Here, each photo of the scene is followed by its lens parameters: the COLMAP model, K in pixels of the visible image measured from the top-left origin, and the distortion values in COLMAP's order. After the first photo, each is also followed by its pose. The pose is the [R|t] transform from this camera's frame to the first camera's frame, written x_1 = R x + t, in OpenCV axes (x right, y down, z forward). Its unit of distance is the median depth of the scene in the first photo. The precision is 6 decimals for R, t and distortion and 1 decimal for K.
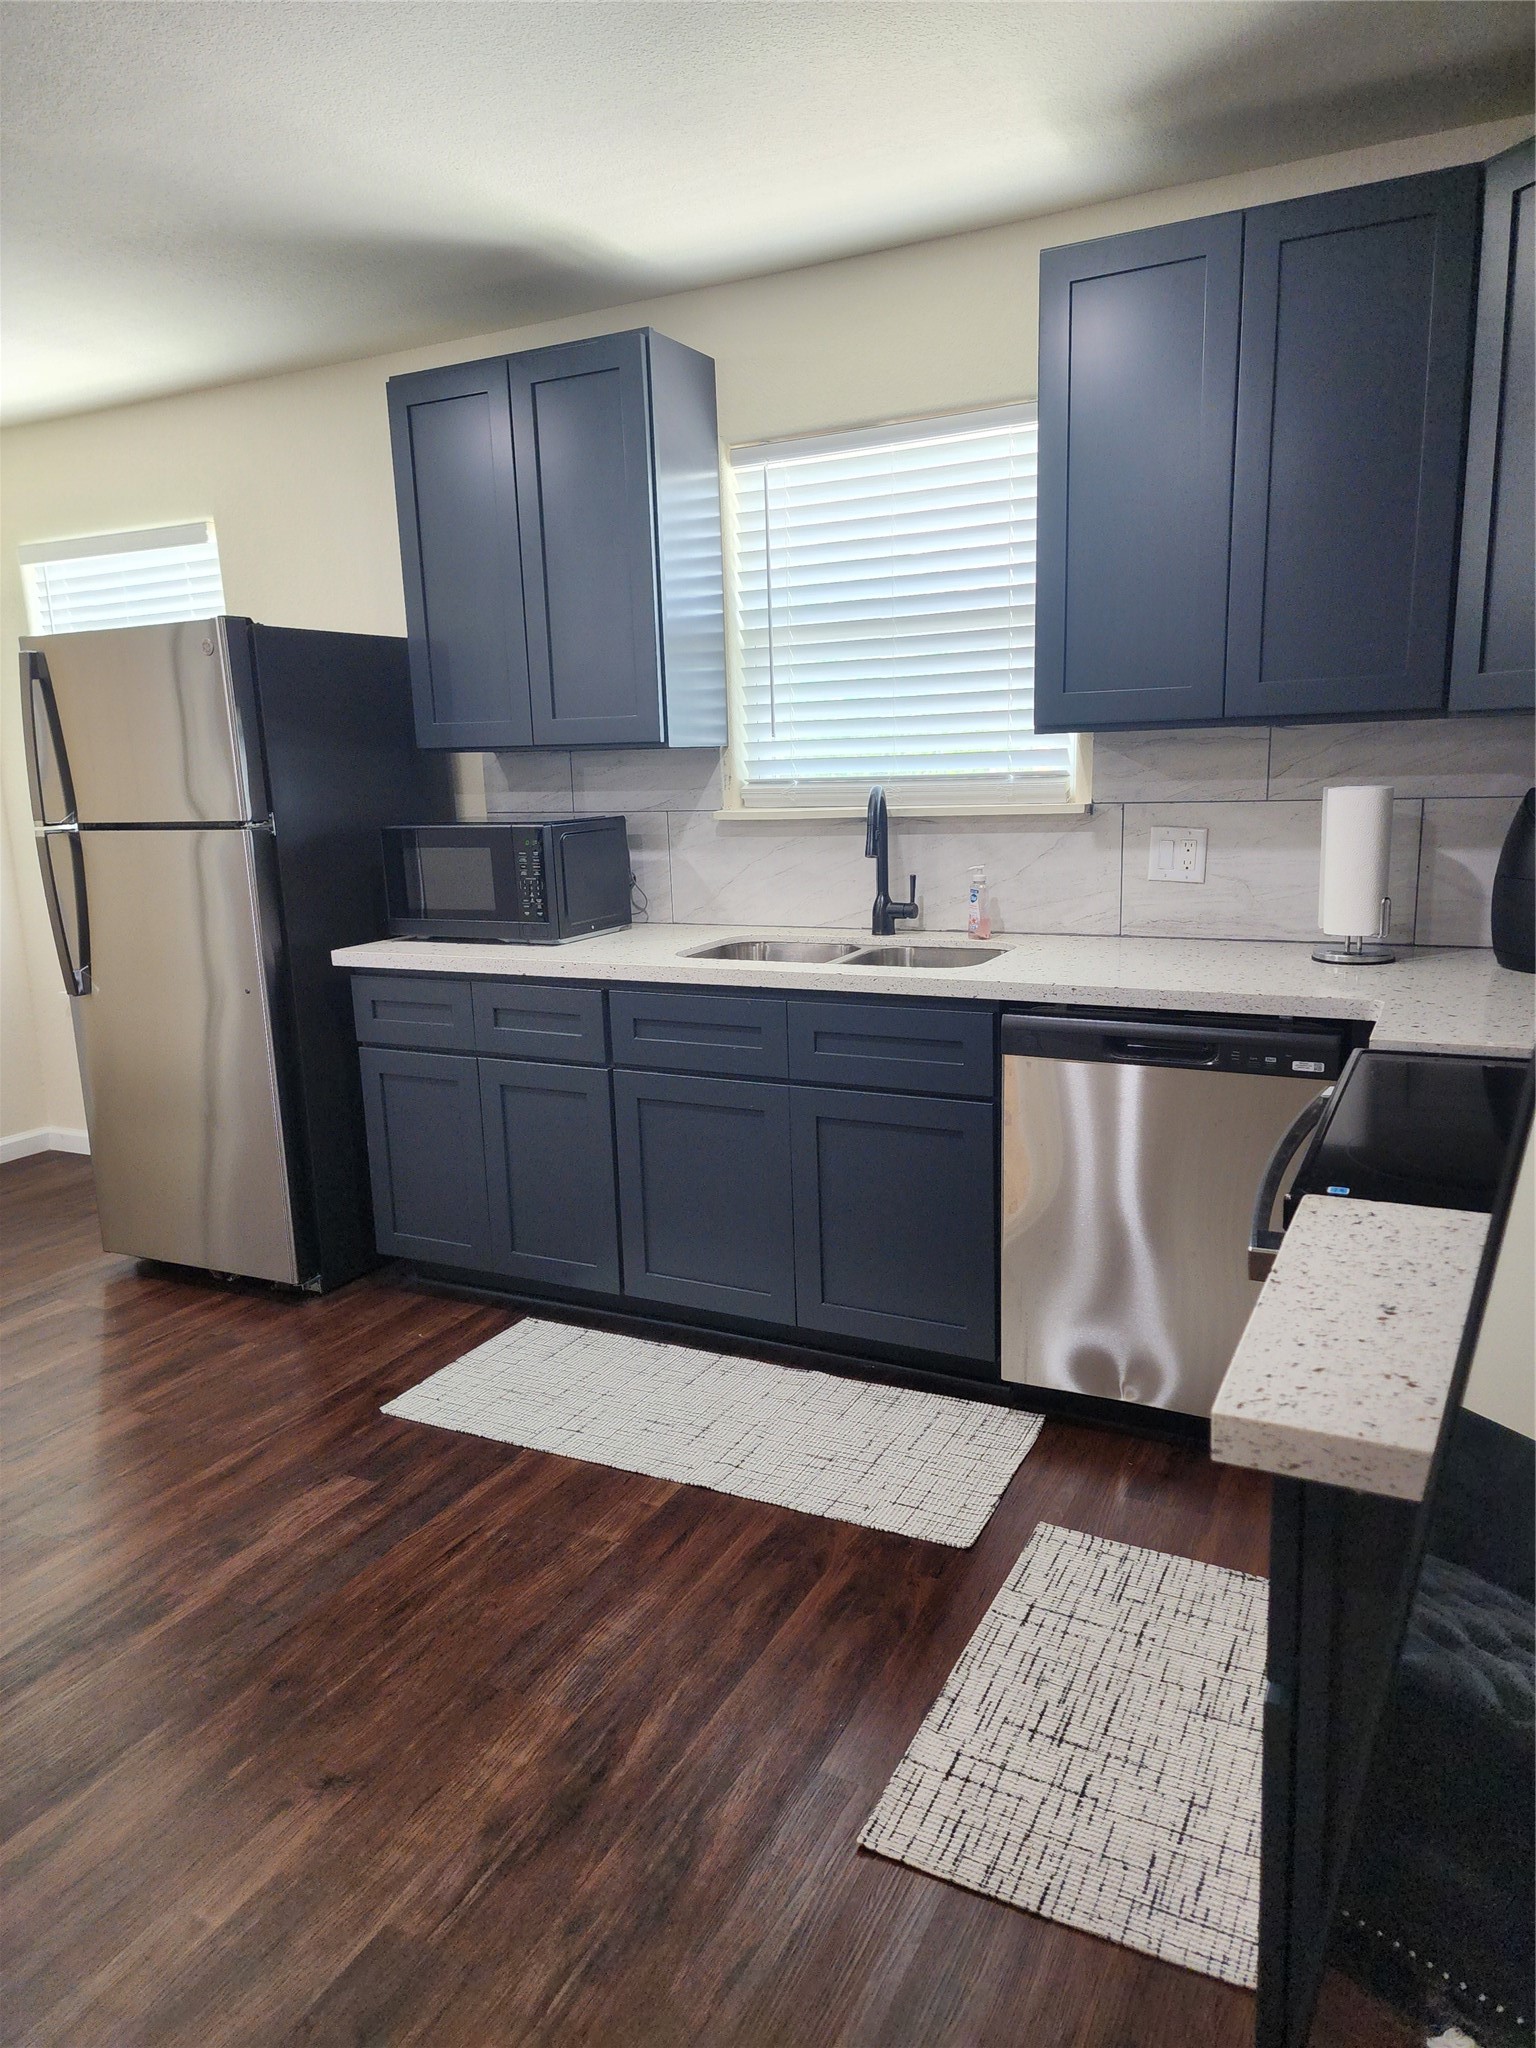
lens RADIAL K [[1372.1, 0, 768.0], [0, 1372.1, 1024.0], [0, 0, 1]] dist [0.041311, -0.000802]
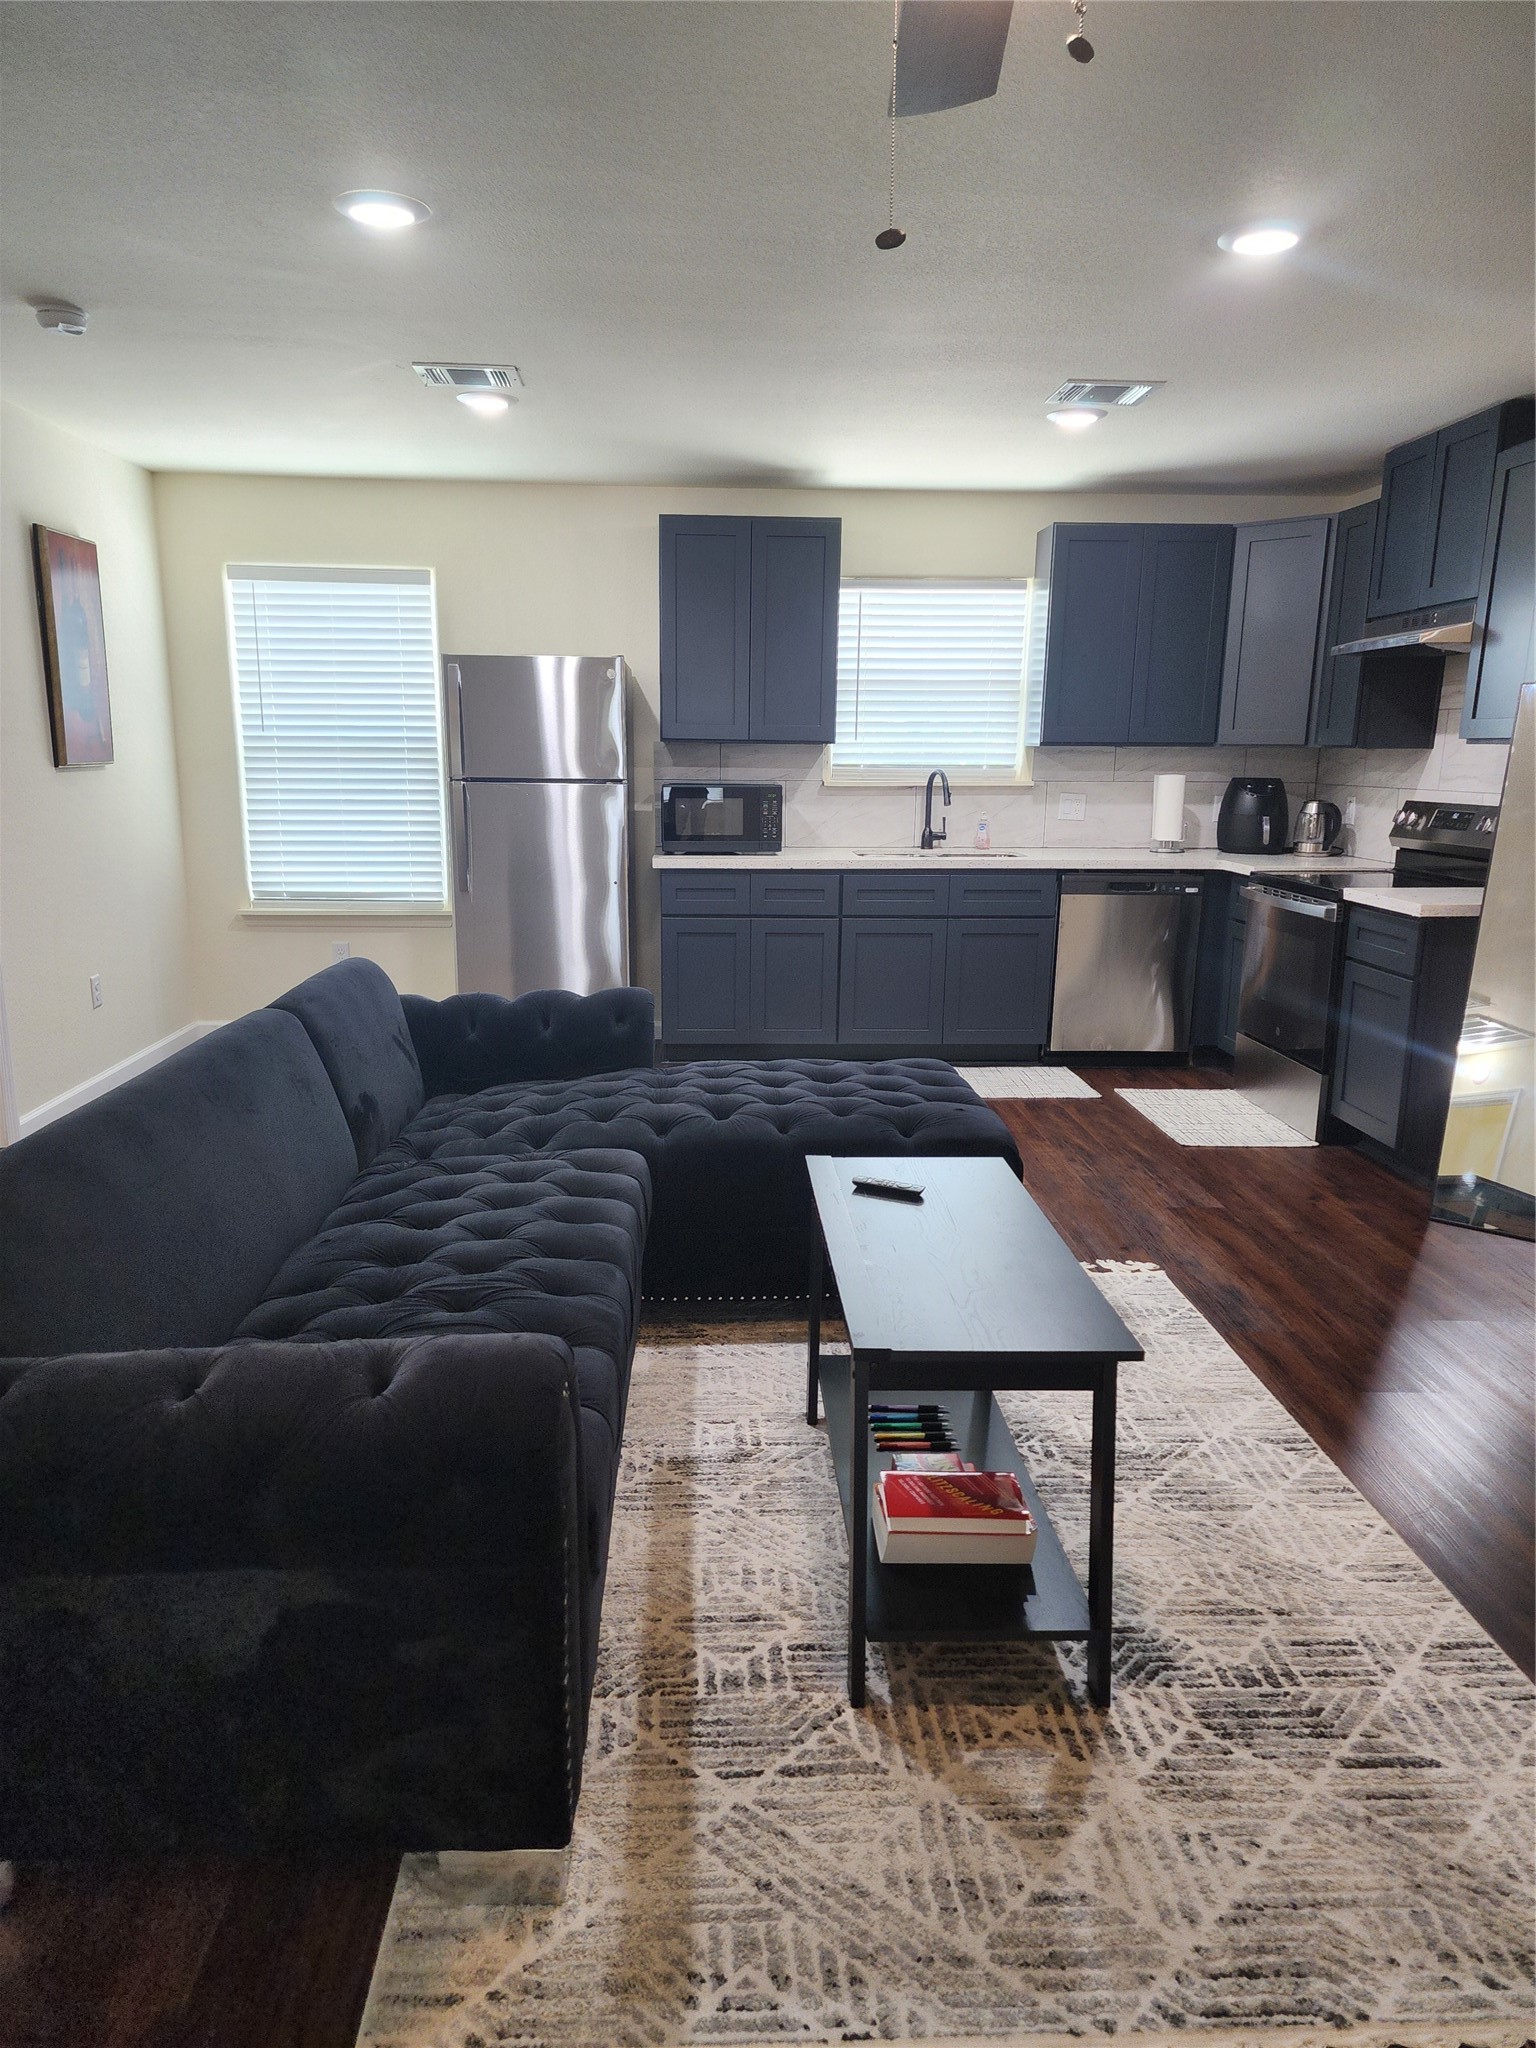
lens RADIAL K [[1373.9, 0, 770.0], [0, 1373.9, 1056.3], [0, 0, 1]] dist [0.056969, -0.001035]
pose [[0.865081, -0.074545, 0.496062, -1.077798], [0.060379, 0.997181, 0.044555, 0.123091], [-0.497985, -0.008592, 0.867143, -0.540500]]
